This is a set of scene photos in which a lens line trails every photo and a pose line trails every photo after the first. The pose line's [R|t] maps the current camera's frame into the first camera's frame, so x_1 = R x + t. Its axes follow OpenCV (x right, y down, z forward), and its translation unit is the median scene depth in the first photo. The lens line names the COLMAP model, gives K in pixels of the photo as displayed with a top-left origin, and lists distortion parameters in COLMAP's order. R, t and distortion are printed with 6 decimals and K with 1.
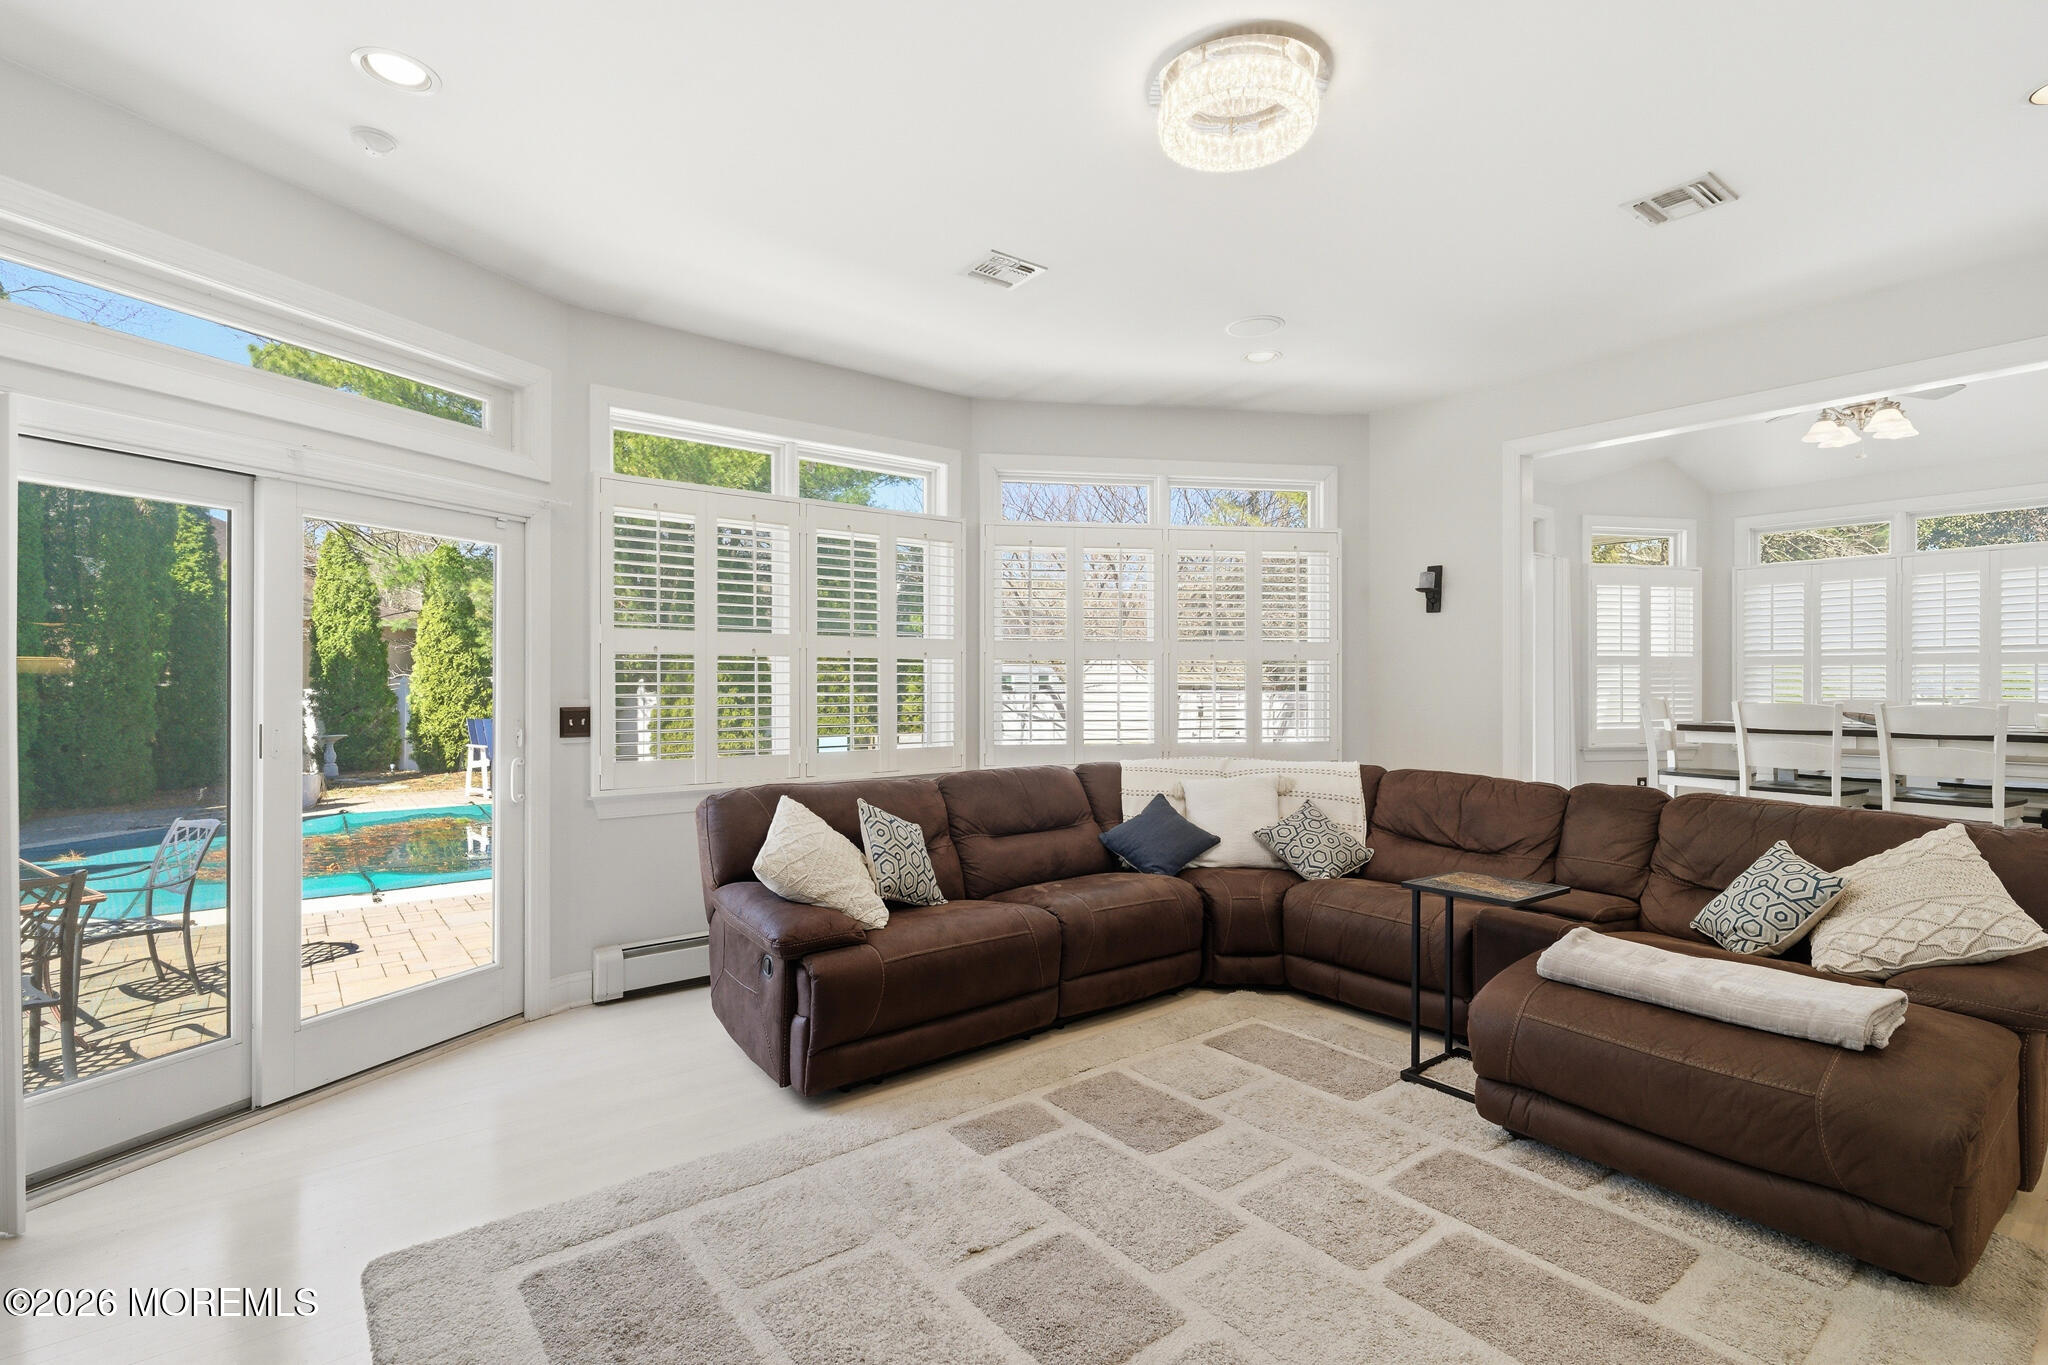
lens RADIAL K [[946.0, 0, 1029.3], [0, 946.0, 681.7], [0, 0, 1]] dist [-0.000878, -0.000290]
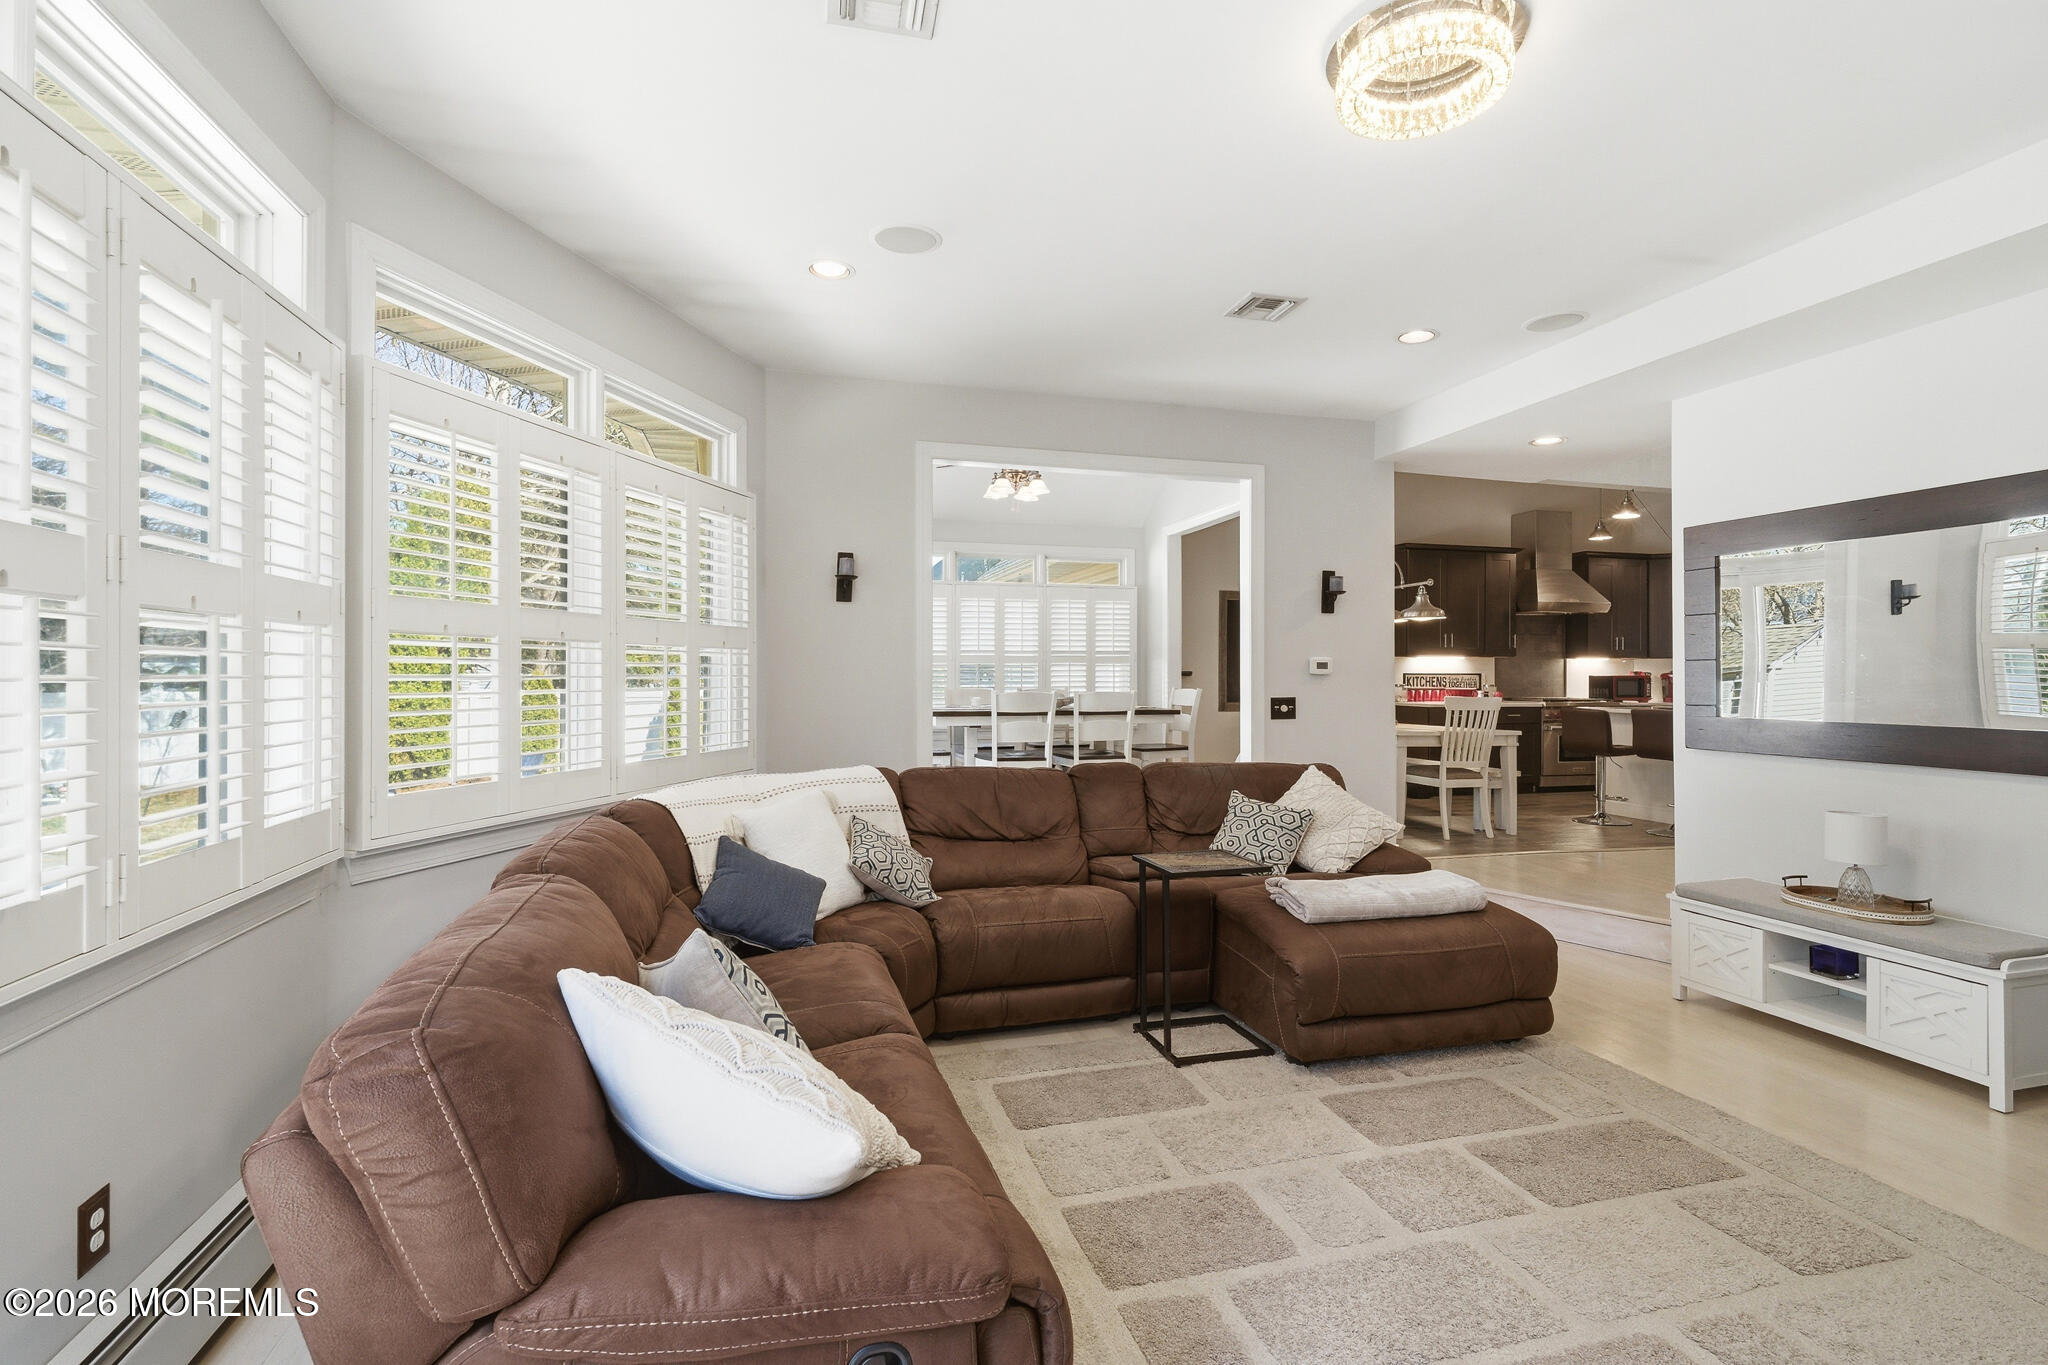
lens RADIAL K [[946.0, 0, 1030.8], [0, 946.0, 670.9], [0, 0, 1]] dist [-0.000878, -0.000290]
pose [[0.384254, 0.004993, 0.923214, -0.529437], [-0.002809, 0.999987, -0.004240, -0.000610], [-0.923223, -0.000964, 0.384263, 0.660569]]
